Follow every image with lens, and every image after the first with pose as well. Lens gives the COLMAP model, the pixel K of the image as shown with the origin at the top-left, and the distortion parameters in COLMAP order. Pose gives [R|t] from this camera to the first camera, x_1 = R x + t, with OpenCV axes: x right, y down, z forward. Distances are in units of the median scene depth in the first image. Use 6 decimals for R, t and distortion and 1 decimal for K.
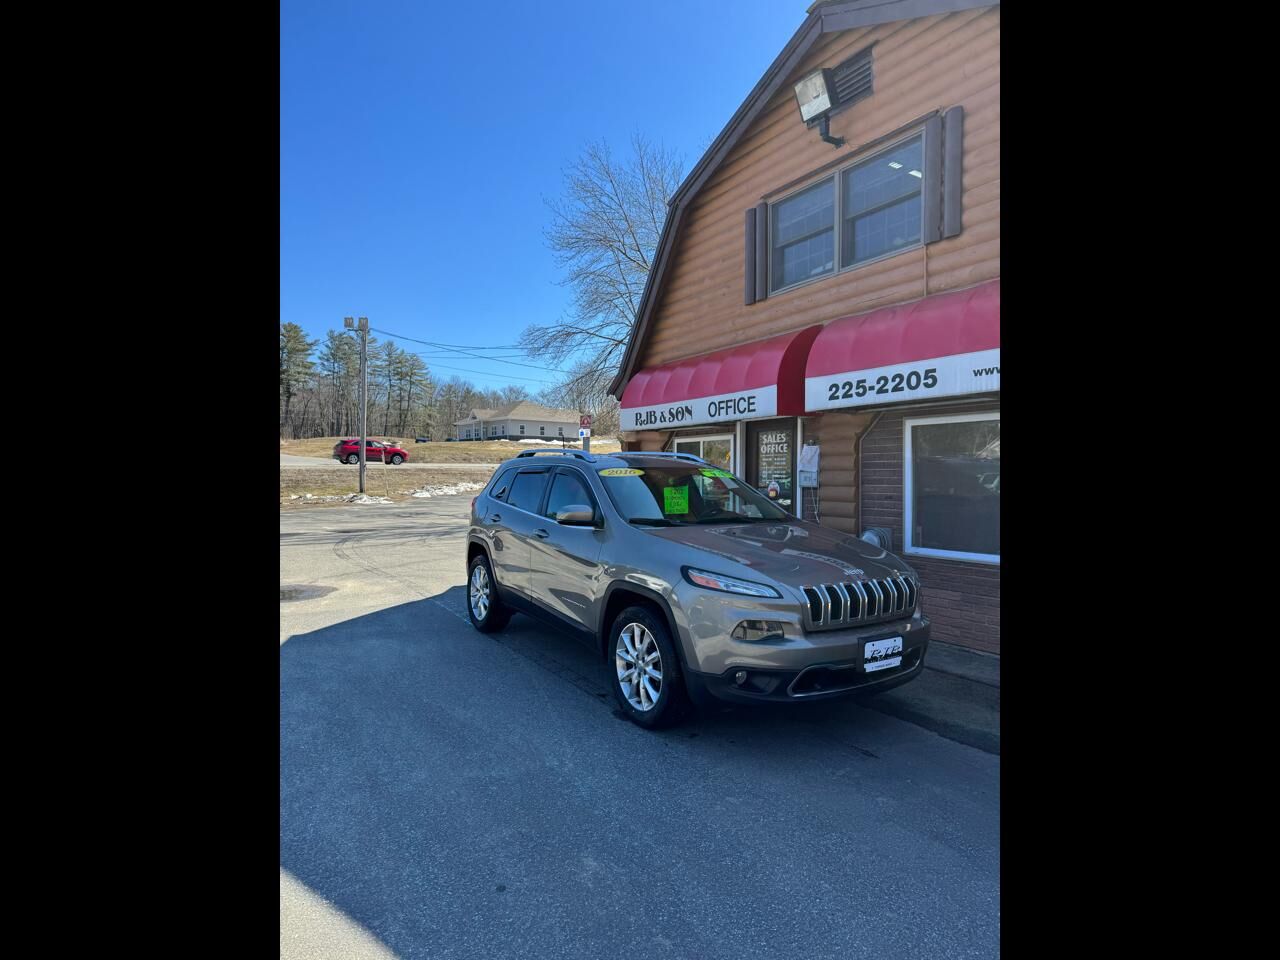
lens RADIAL K [[780.6, 0, 594.9], [0, 780.6, 484.0], [0, 0, 1]] dist [0.018579, -0.002710]
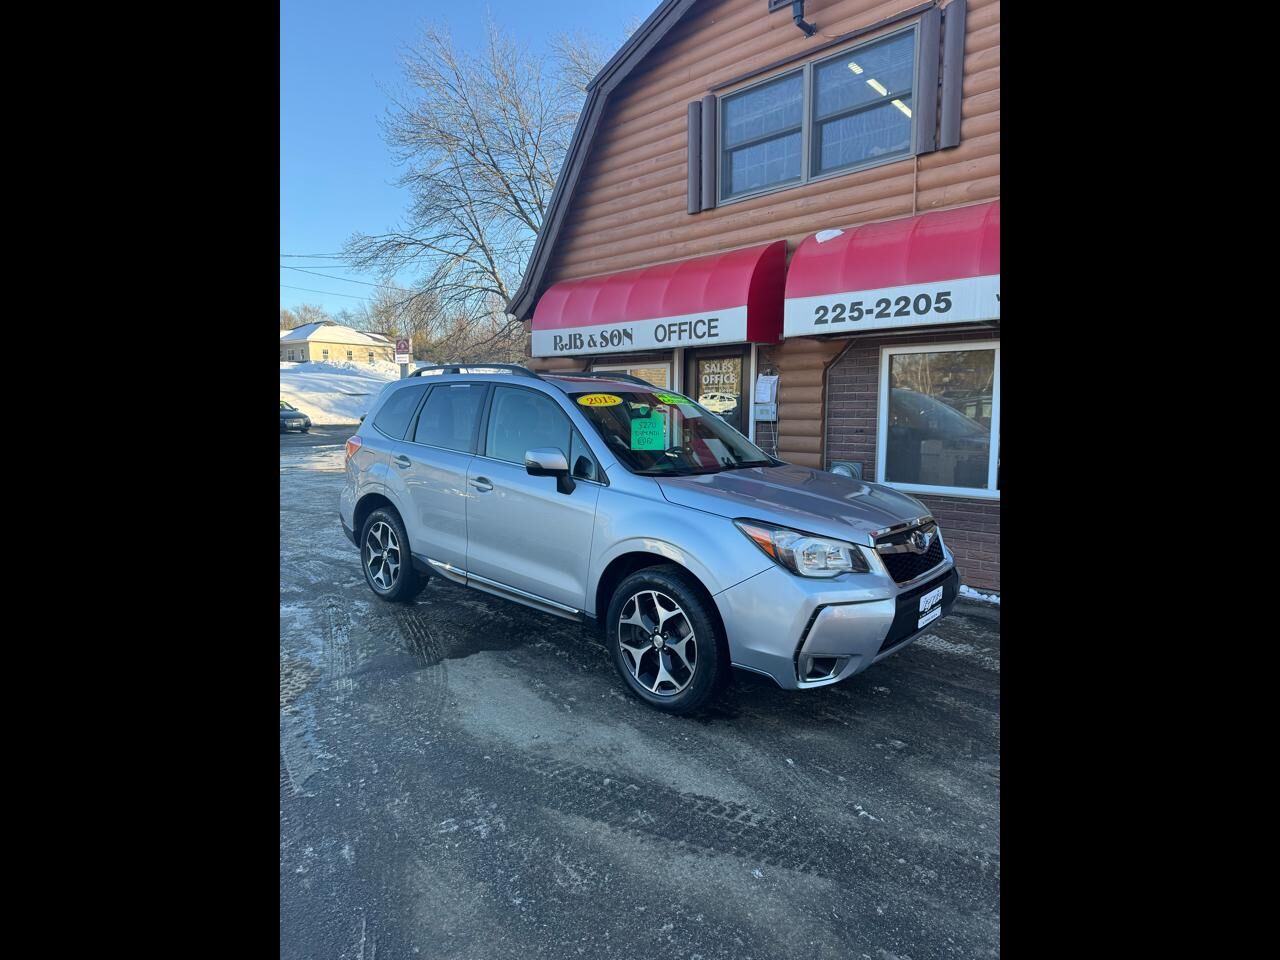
lens RADIAL K [[792.4, 0, 592.2], [0, 792.4, 503.8], [0, 0, 1]] dist [0.001855, -0.002862]
pose [[0.963592, -0.035486, 0.265013, -0.184131], [0.005873, 0.993724, 0.111708, -0.004078], [-0.267314, -0.106084, 0.957752, 0.150458]]
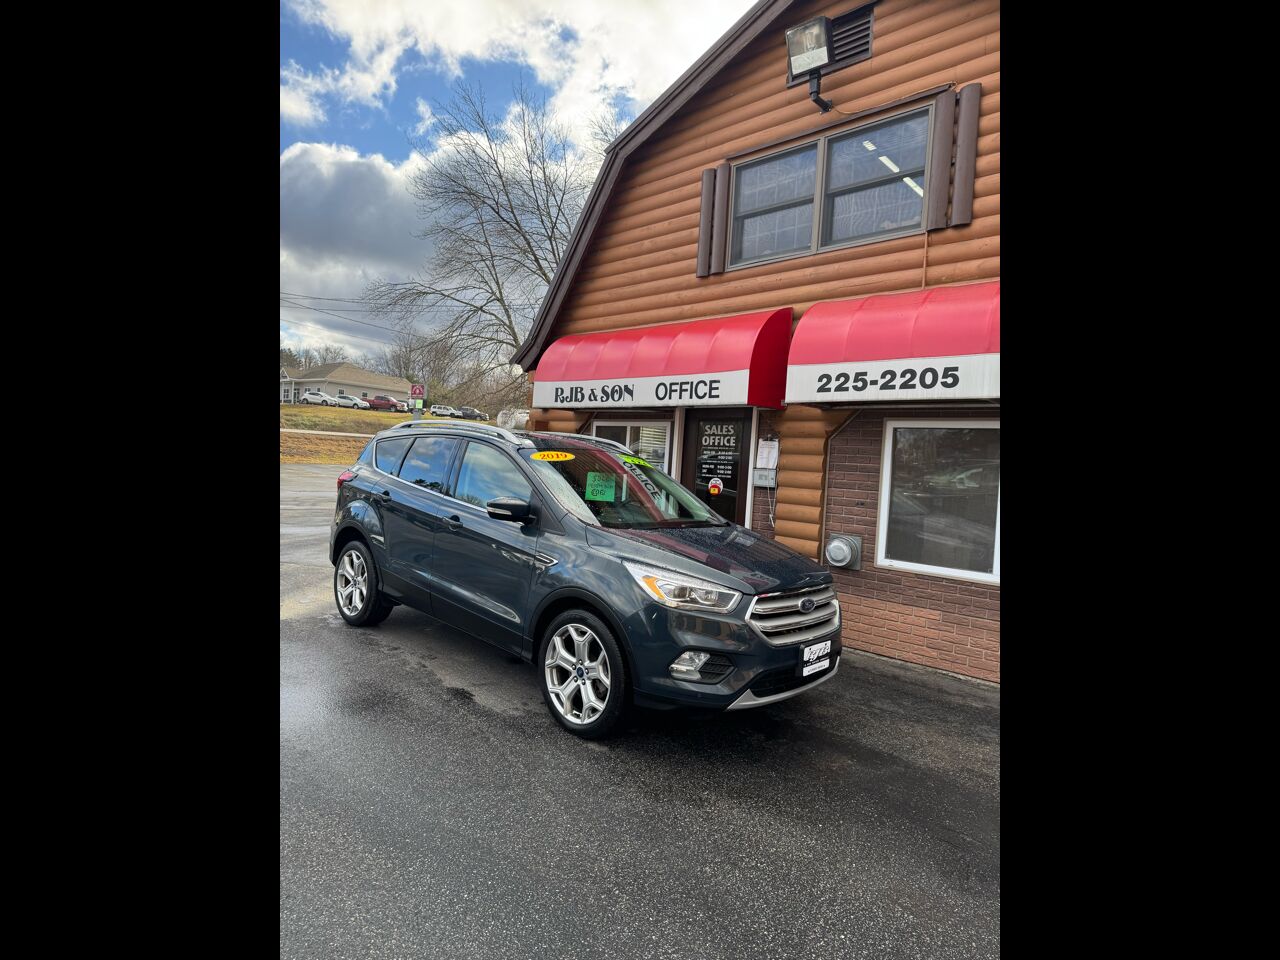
lens RADIAL K [[780.6, 0, 594.9], [0, 780.6, 484.0], [0, 0, 1]] dist [0.018579, -0.002710]
pose [[0.964651, 0.055352, 0.257651, -0.152995], [-0.061722, 0.997954, 0.016695, -0.001991], [-0.256199, -0.032008, 0.966094, 0.186043]]
